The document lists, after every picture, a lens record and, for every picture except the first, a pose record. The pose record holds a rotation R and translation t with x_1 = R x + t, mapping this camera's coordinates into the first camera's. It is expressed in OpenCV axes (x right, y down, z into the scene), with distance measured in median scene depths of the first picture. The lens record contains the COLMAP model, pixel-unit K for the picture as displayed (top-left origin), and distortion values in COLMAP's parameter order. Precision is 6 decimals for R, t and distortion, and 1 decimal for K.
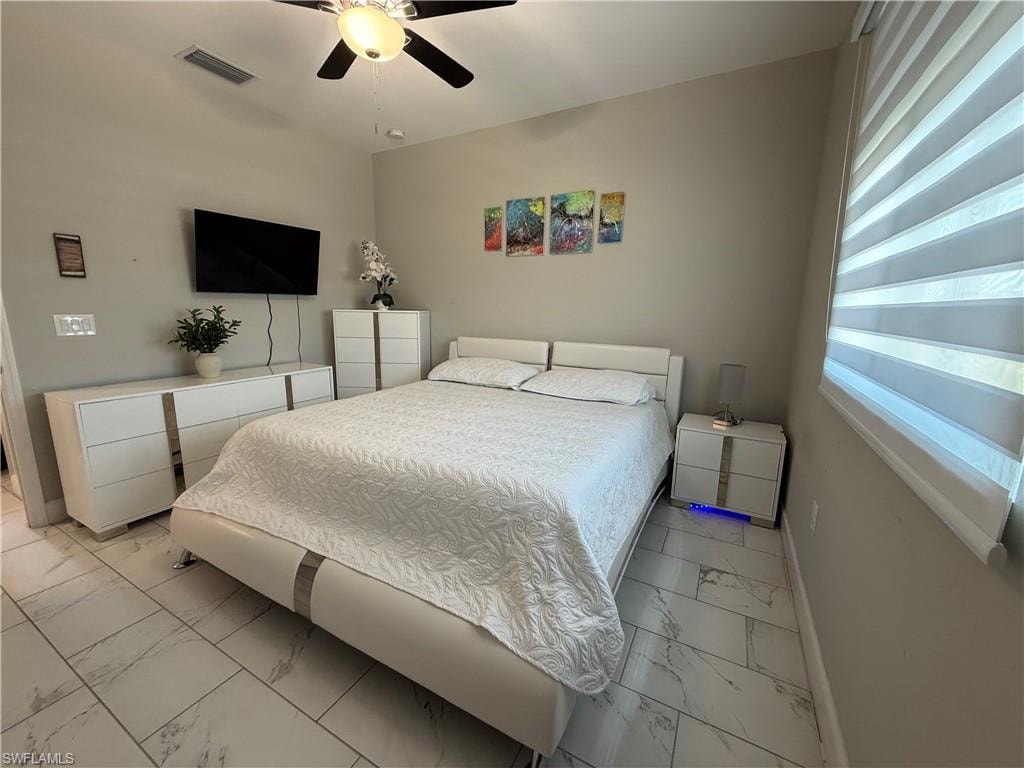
lens RADIAL K [[409.0, 0, 509.6], [0, 409.0, 380.8], [0, 0, 1]] dist [0.001163, -0.000153]
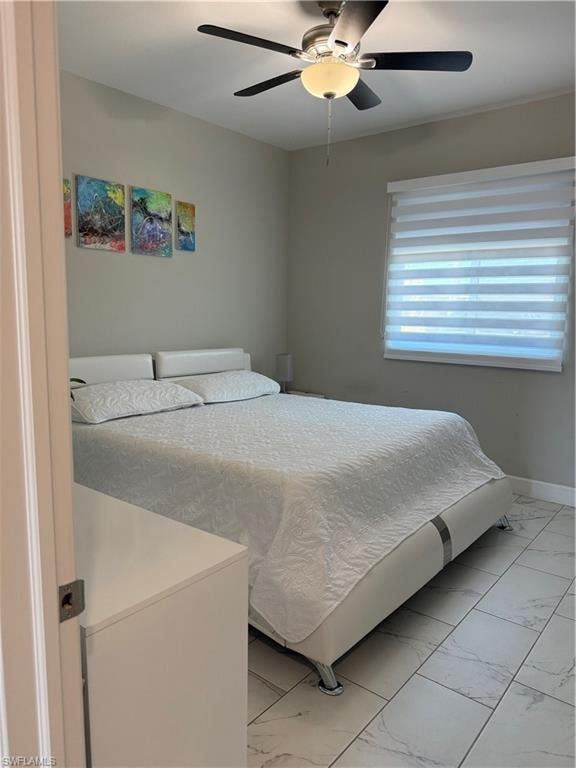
lens RADIAL K [[551.5, 0, 288.0], [0, 551.5, 384.0], [0, 0, 1]] dist [0.050460, -0.079551]
pose [[0.175816, -0.148178, 0.973207, -1.048910], [0.157772, 0.980069, 0.120720, -0.132004], [-0.971698, 0.132320, 0.195690, 0.504127]]
